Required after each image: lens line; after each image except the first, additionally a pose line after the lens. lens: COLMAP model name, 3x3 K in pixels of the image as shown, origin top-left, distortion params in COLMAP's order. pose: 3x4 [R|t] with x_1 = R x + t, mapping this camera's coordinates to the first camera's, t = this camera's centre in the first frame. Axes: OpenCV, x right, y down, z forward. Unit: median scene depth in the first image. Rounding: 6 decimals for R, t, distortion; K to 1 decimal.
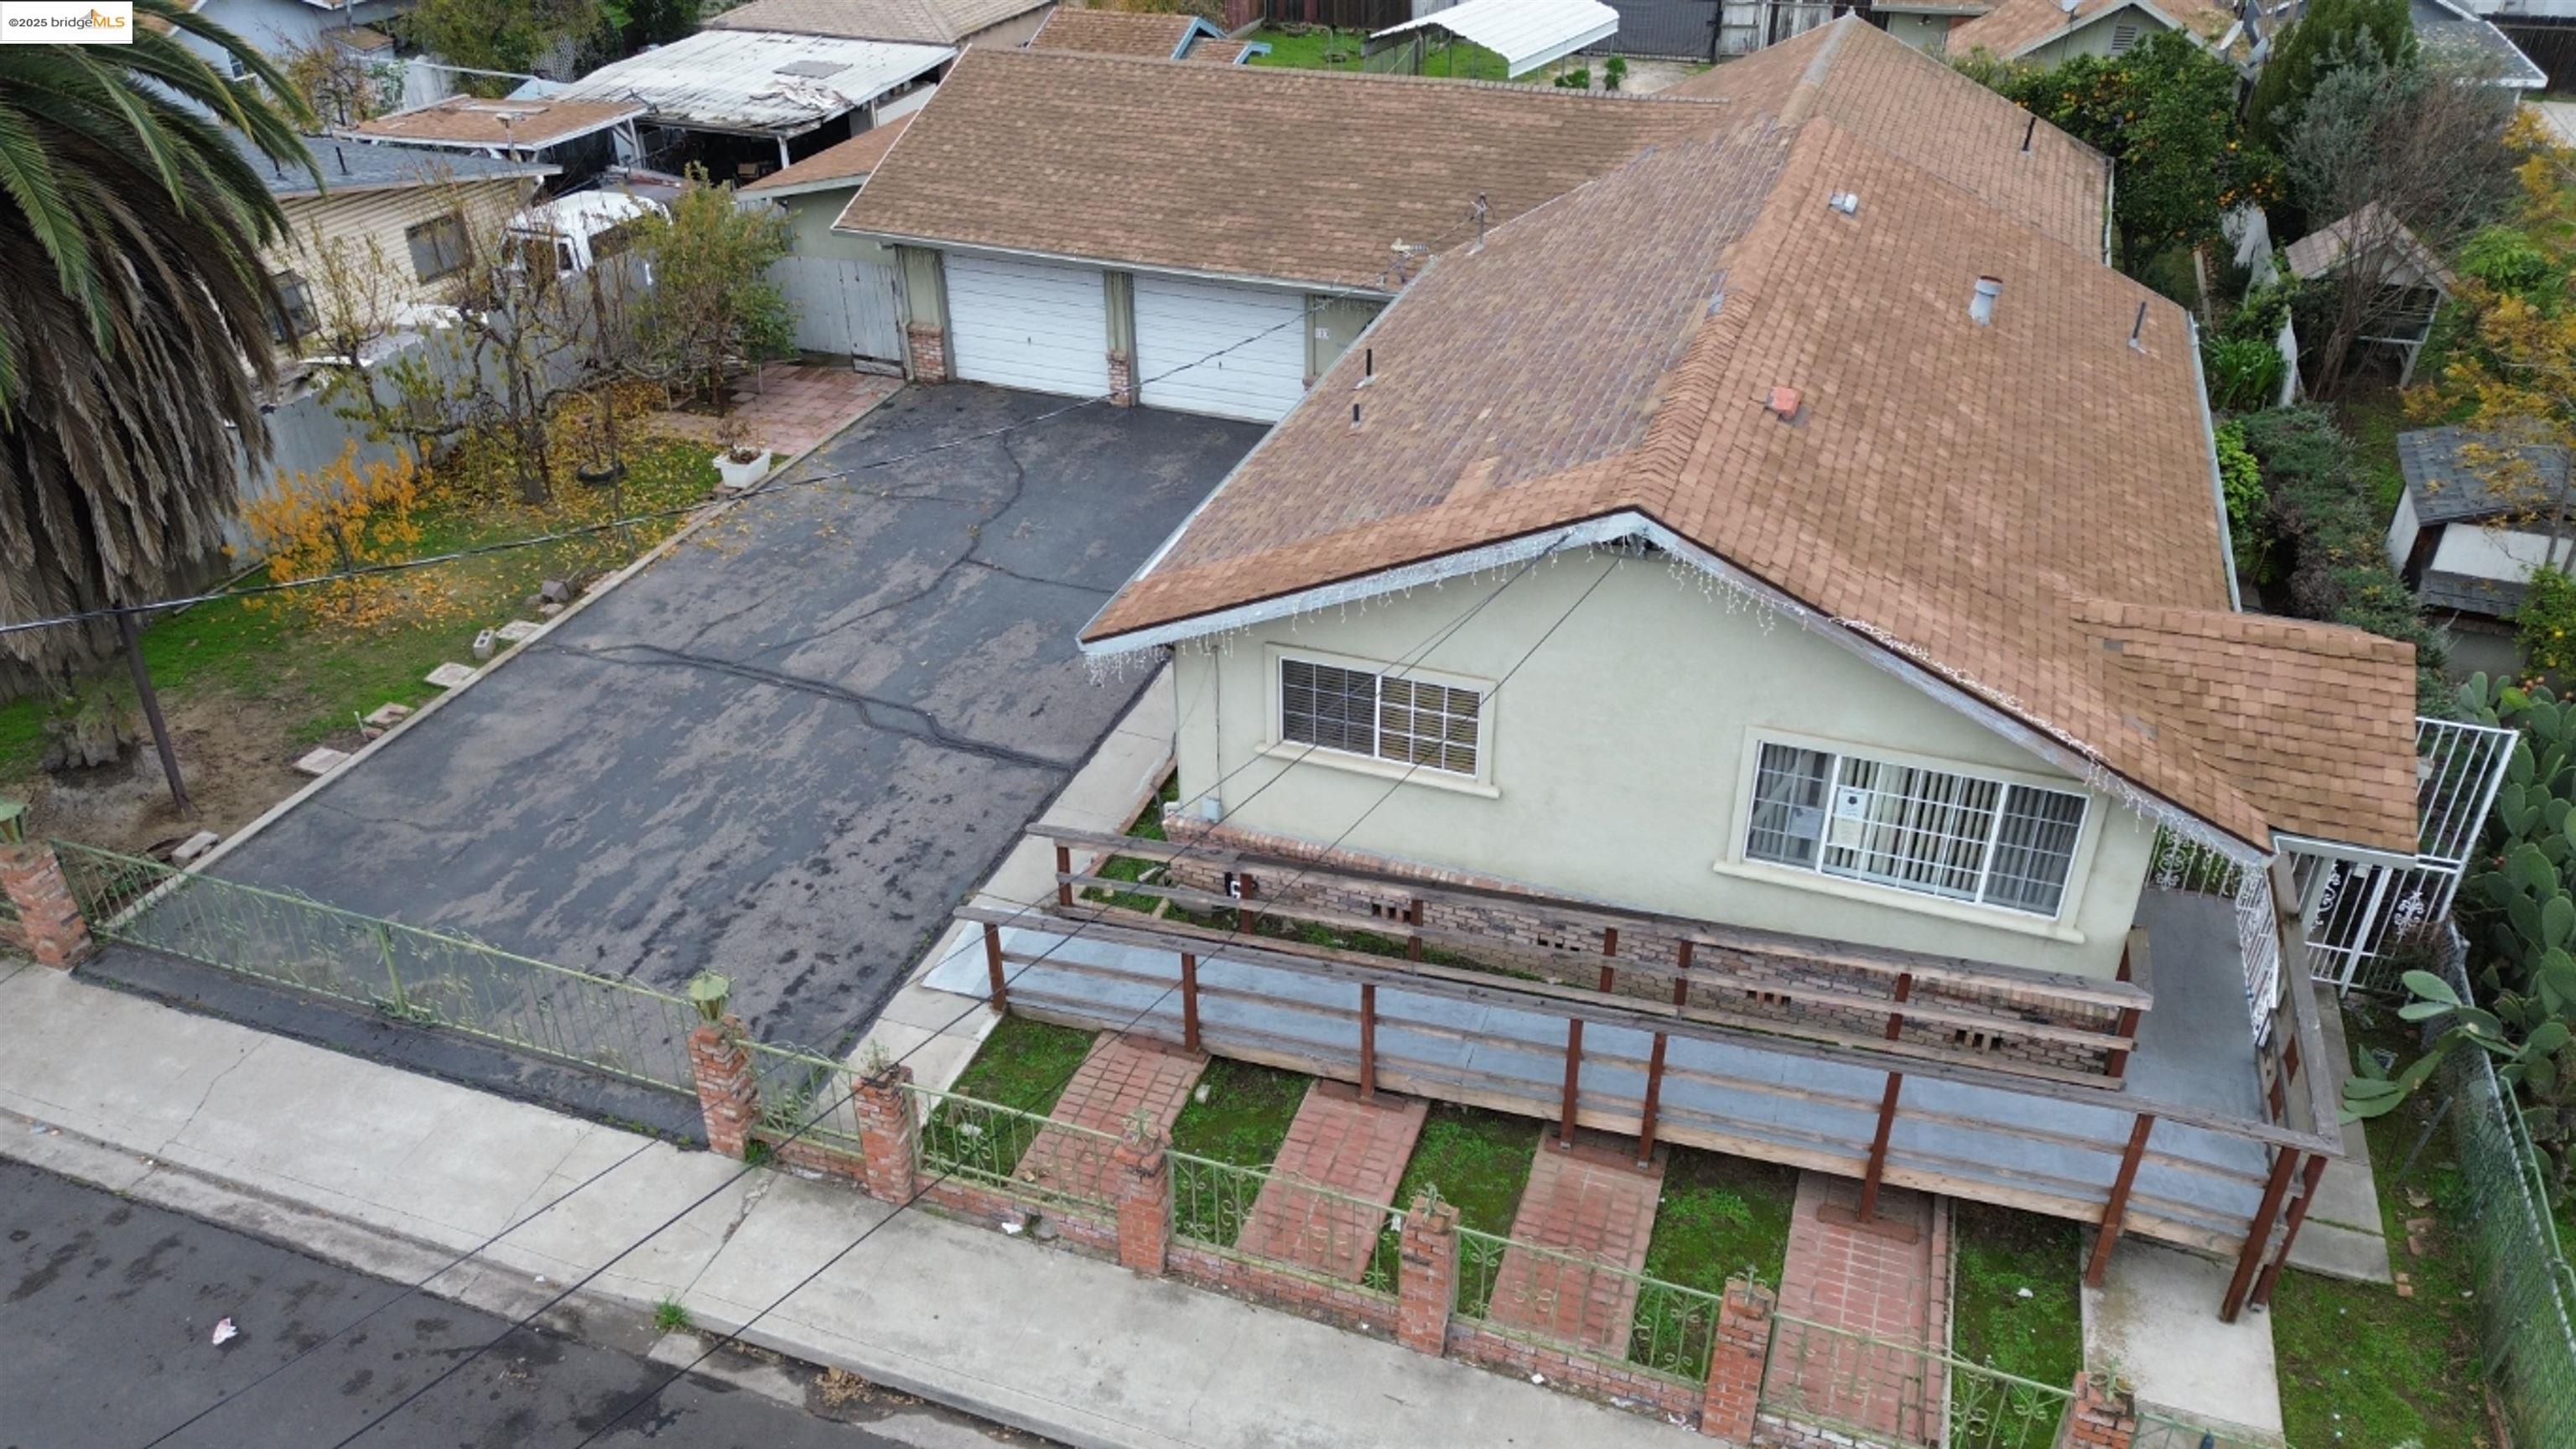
lens RADIAL K [[1819.8, 0, 1288.0], [0, 1819.8, 724.5], [0, 0, 1]] dist [0.080982, -0.109908]
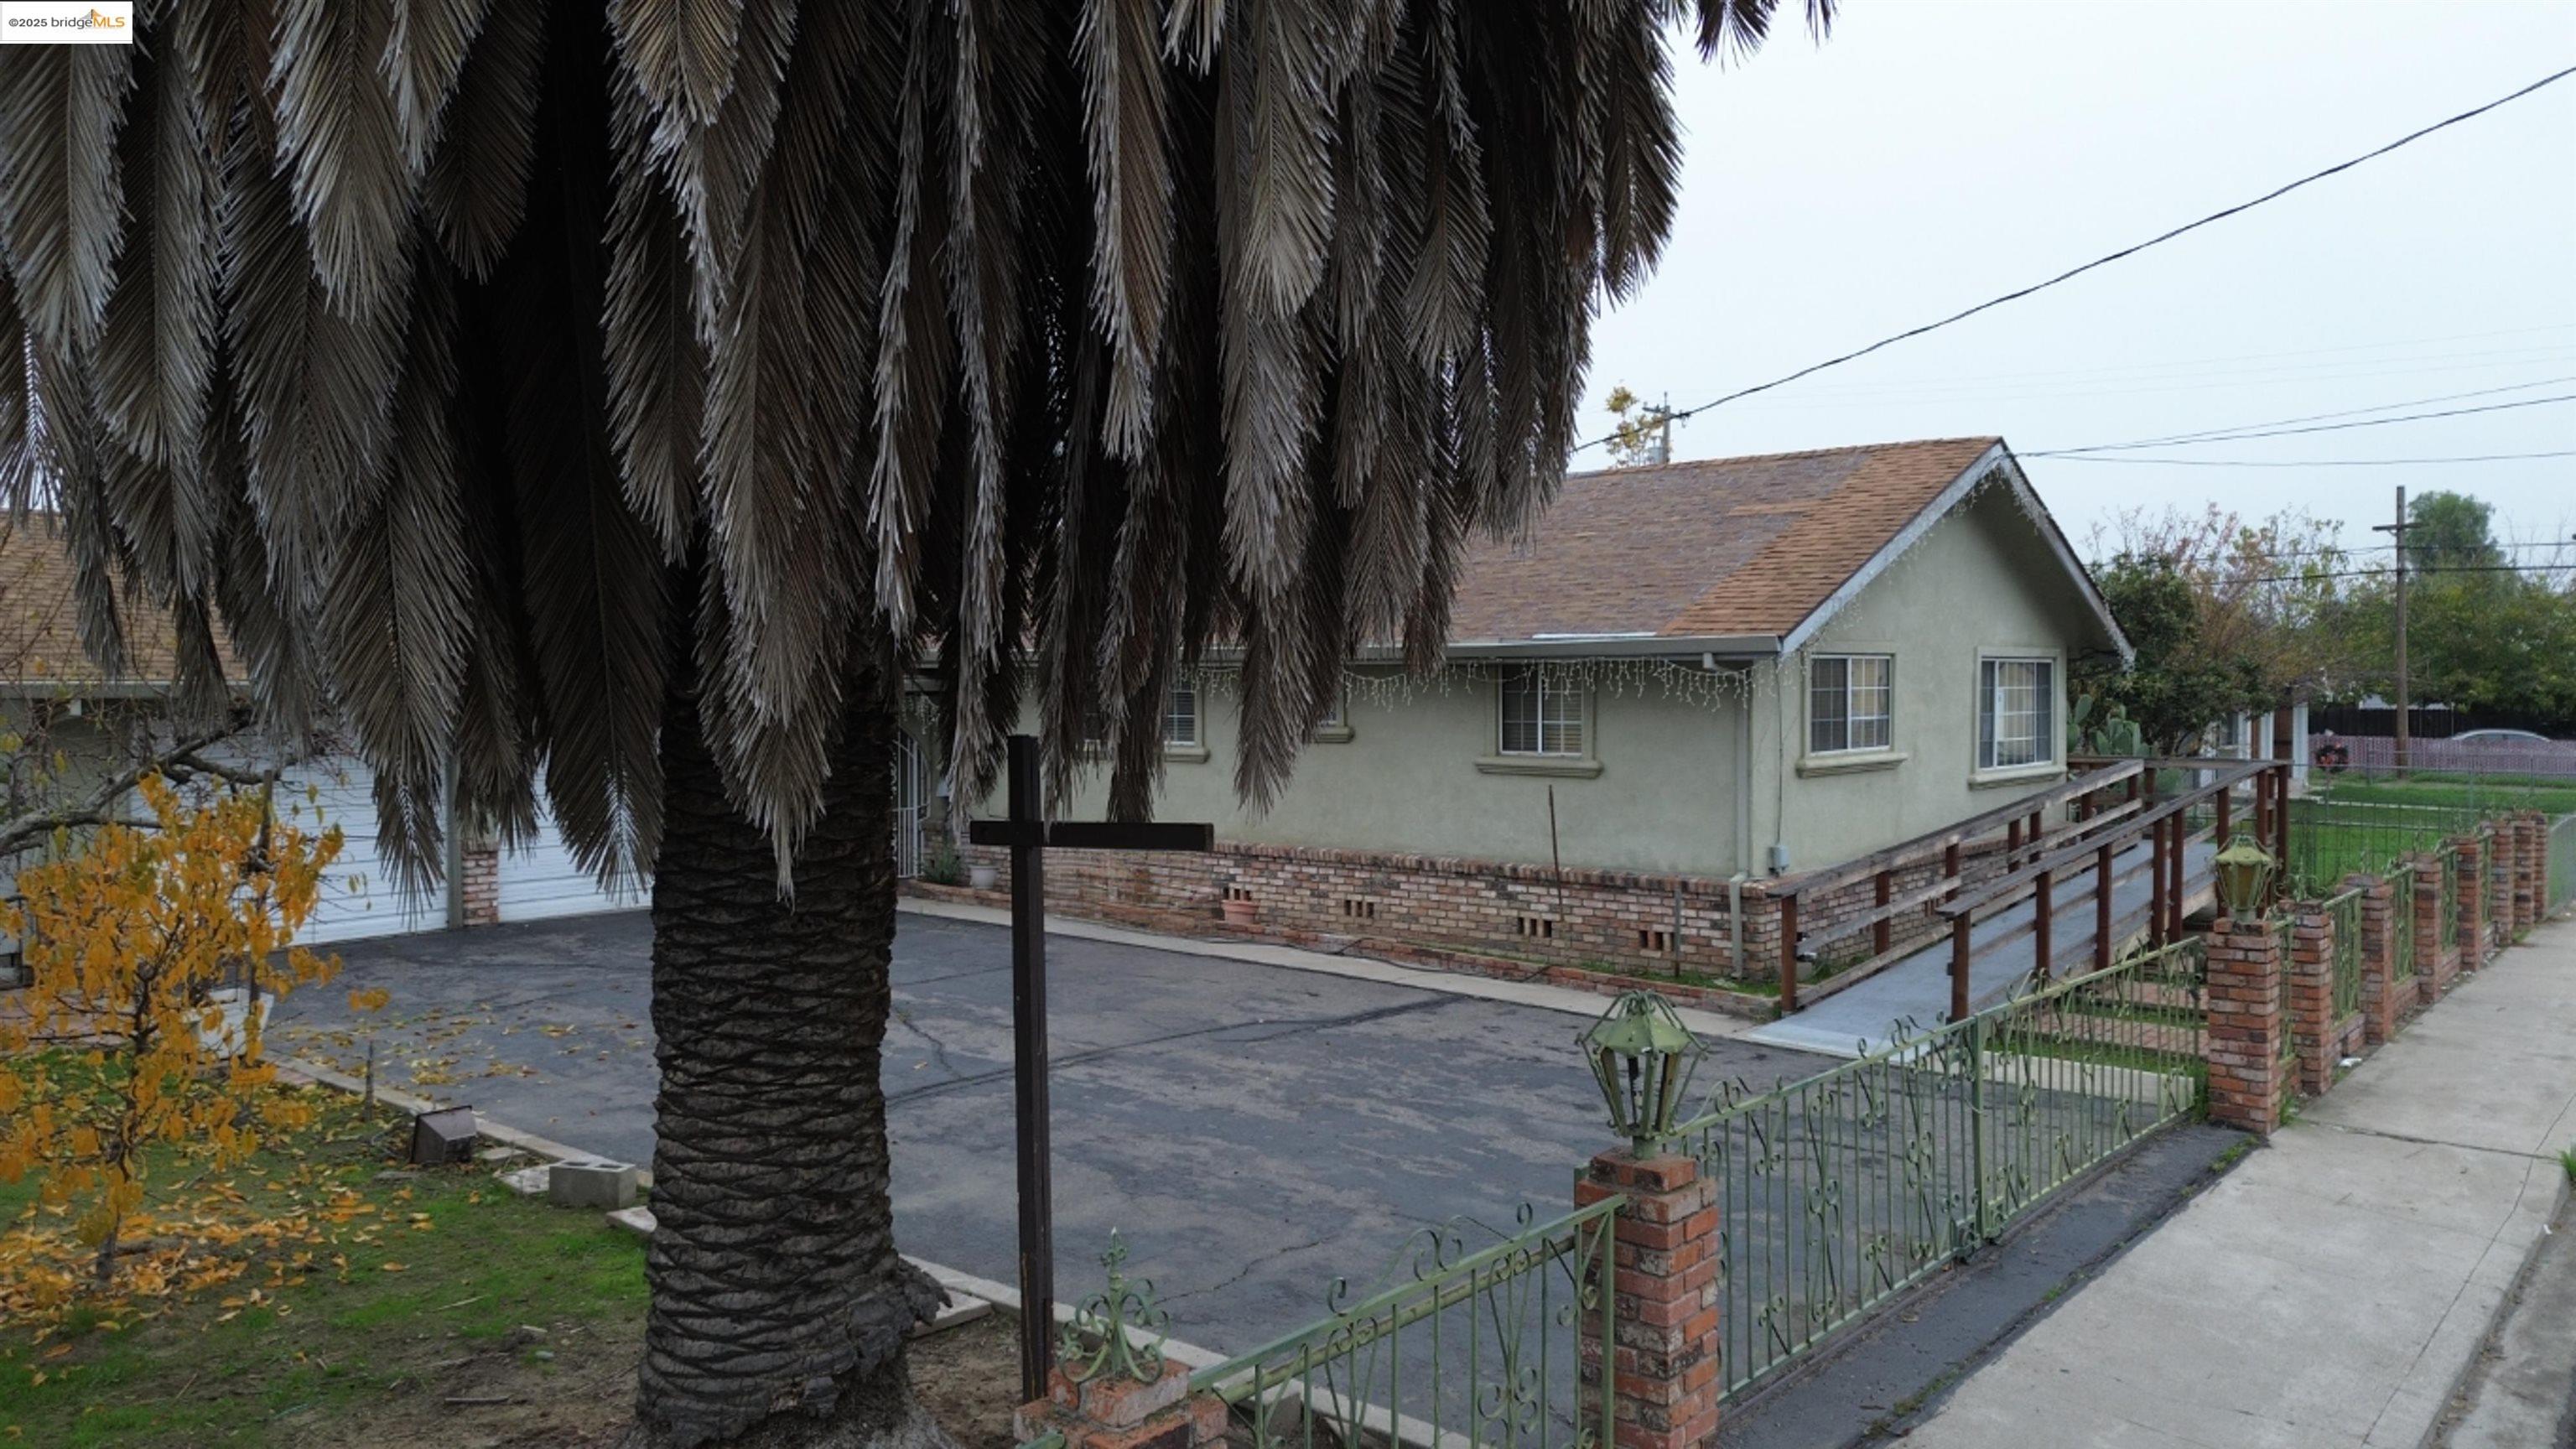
lens RADIAL K [[1819.8, 0, 1288.0], [0, 1819.8, 724.5], [0, 0, 1]] dist [0.080982, -0.109908]
pose [[0.348873, -0.022218, 0.936907, -0.911098], [0.489853, 0.856604, -0.162091, 0.015736], [-0.798957, 0.515496, 0.309729, 0.803459]]
